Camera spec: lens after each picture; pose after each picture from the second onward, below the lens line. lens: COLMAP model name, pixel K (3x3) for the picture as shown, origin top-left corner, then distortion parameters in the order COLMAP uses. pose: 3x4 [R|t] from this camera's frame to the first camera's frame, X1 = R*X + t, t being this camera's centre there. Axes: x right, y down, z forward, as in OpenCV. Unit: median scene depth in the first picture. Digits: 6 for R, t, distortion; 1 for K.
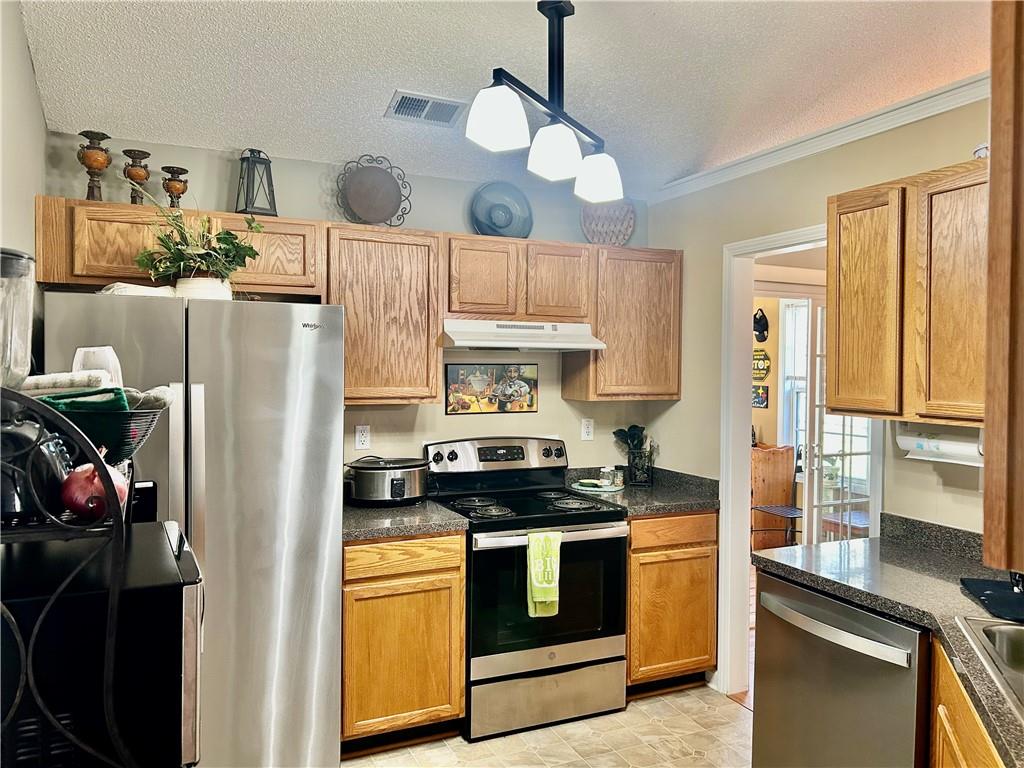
lens RADIAL K [[769.7, 0, 505.4], [0, 769.7, 378.9], [0, 0, 1]] dist [0.070747, -0.086989]
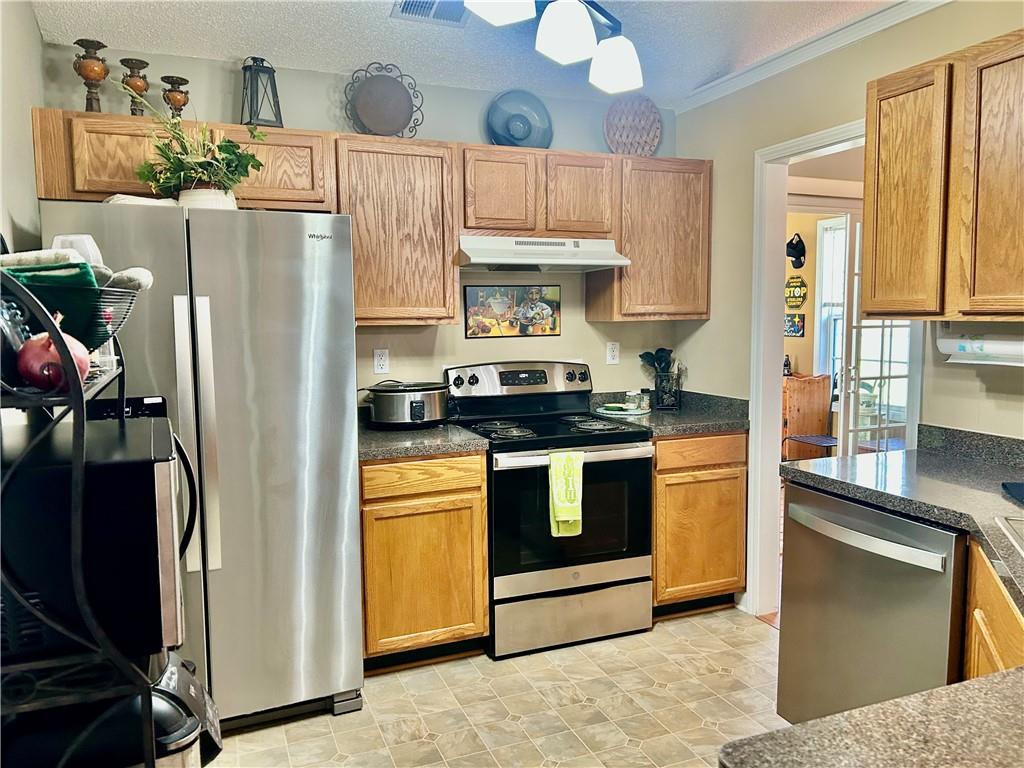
lens RADIAL K [[767.0, 0, 510.4], [0, 767.0, 386.0], [0, 0, 1]] dist [0.064564, -0.076806]
pose [[0.999061, -0.015261, -0.040559, 0.019693], [0.018244, 0.997074, 0.074231, 0.040295], [0.039308, -0.074901, 0.996416, 0.033339]]
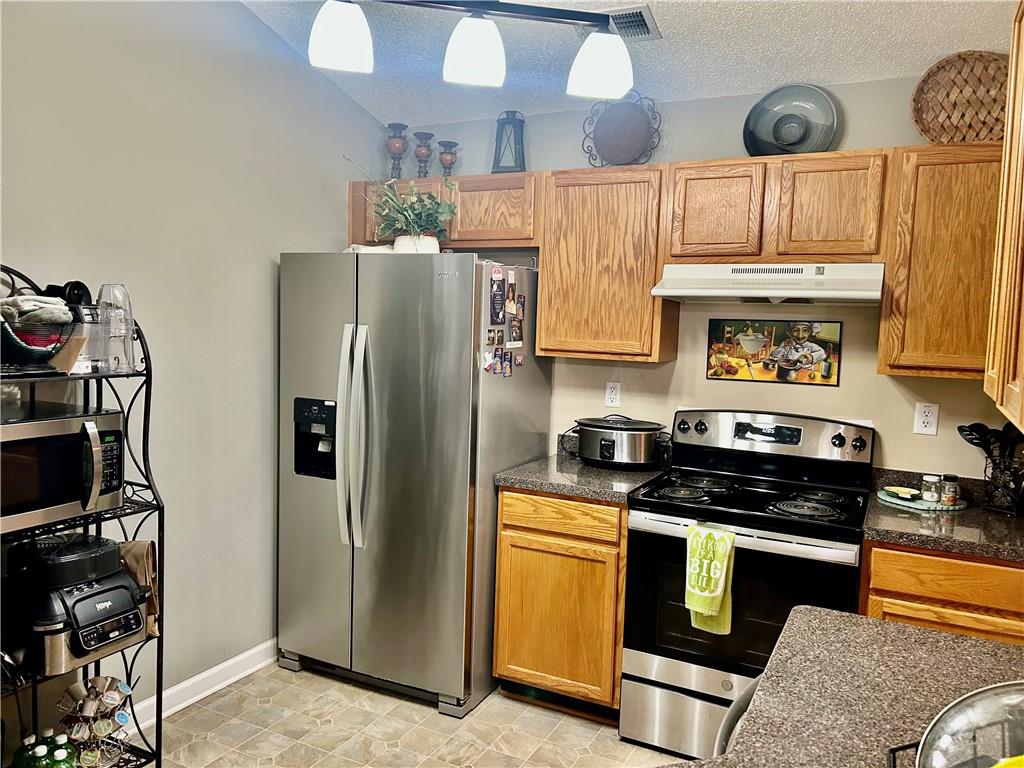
lens RADIAL K [[767.0, 0, 510.4], [0, 767.0, 386.0], [0, 0, 1]] dist [0.064564, -0.076806]
pose [[0.620222, 0.078629, -0.780476, 0.516433], [-0.044774, 0.996890, 0.064851, 0.009775], [0.783147, -0.005277, 0.621814, 0.333652]]
